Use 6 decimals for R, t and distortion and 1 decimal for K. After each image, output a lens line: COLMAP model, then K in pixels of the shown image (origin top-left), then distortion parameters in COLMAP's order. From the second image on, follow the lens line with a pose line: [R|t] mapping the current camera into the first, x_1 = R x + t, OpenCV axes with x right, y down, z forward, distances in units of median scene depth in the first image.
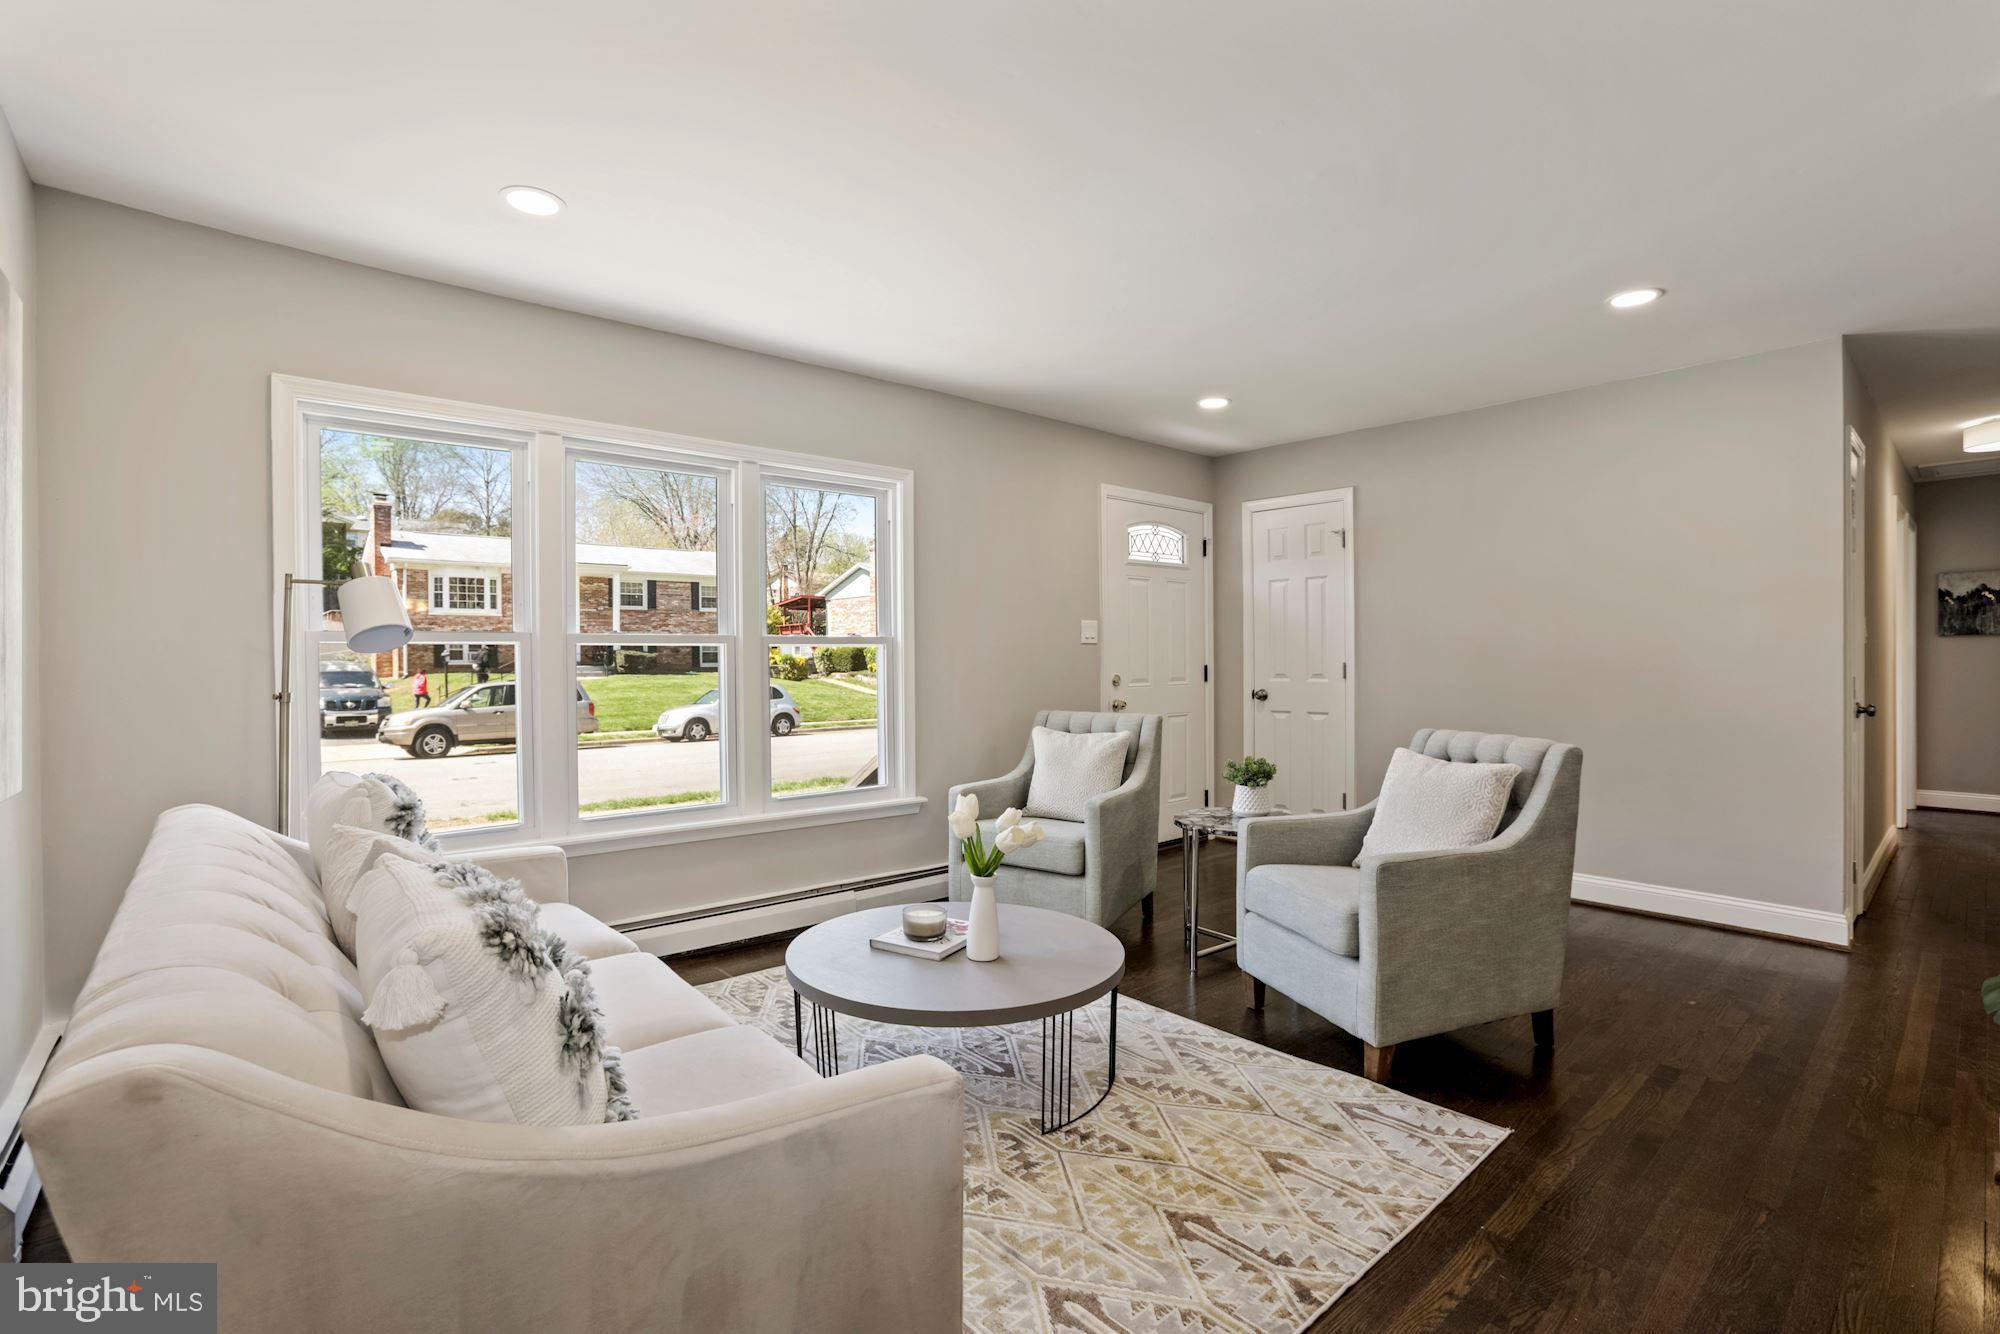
lens RADIAL K [[895.0, 0, 1000.0], [0, 895.0, 667.0], [0, 0, 1]] dist [-0.027622, 0.000114]
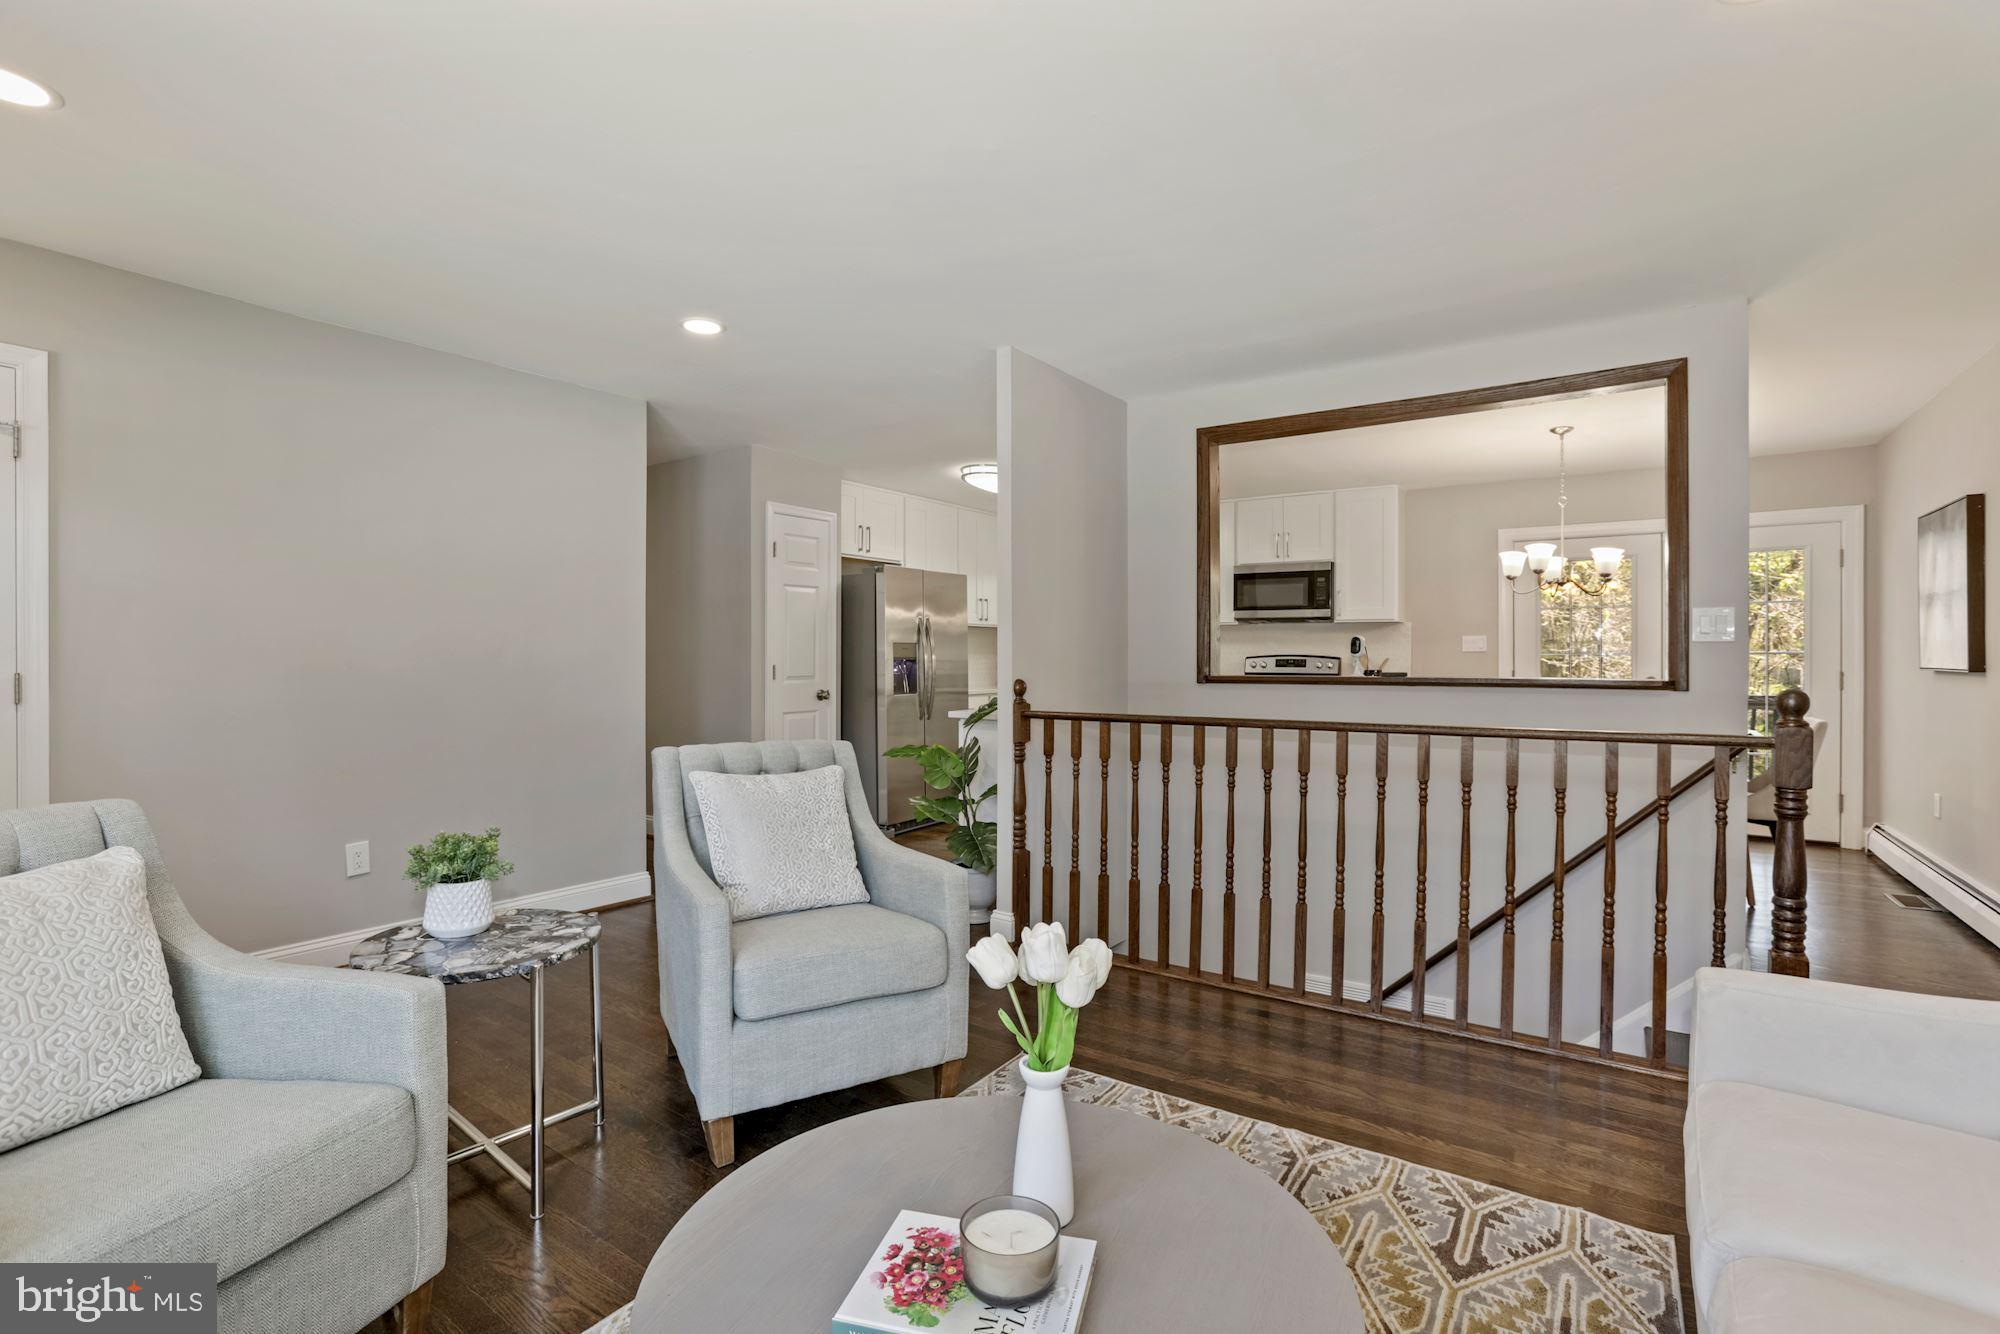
lens RADIAL K [[895.0, 0, 1000.0], [0, 895.0, 667.0], [0, 0, 1]] dist [-0.027622, 0.000114]
pose [[-0.237982, 0.000585, 0.971269, -0.742281], [0.013507, 0.999905, 0.002707, -0.008096], [-0.971176, 0.013764, -0.237968, 1.611171]]
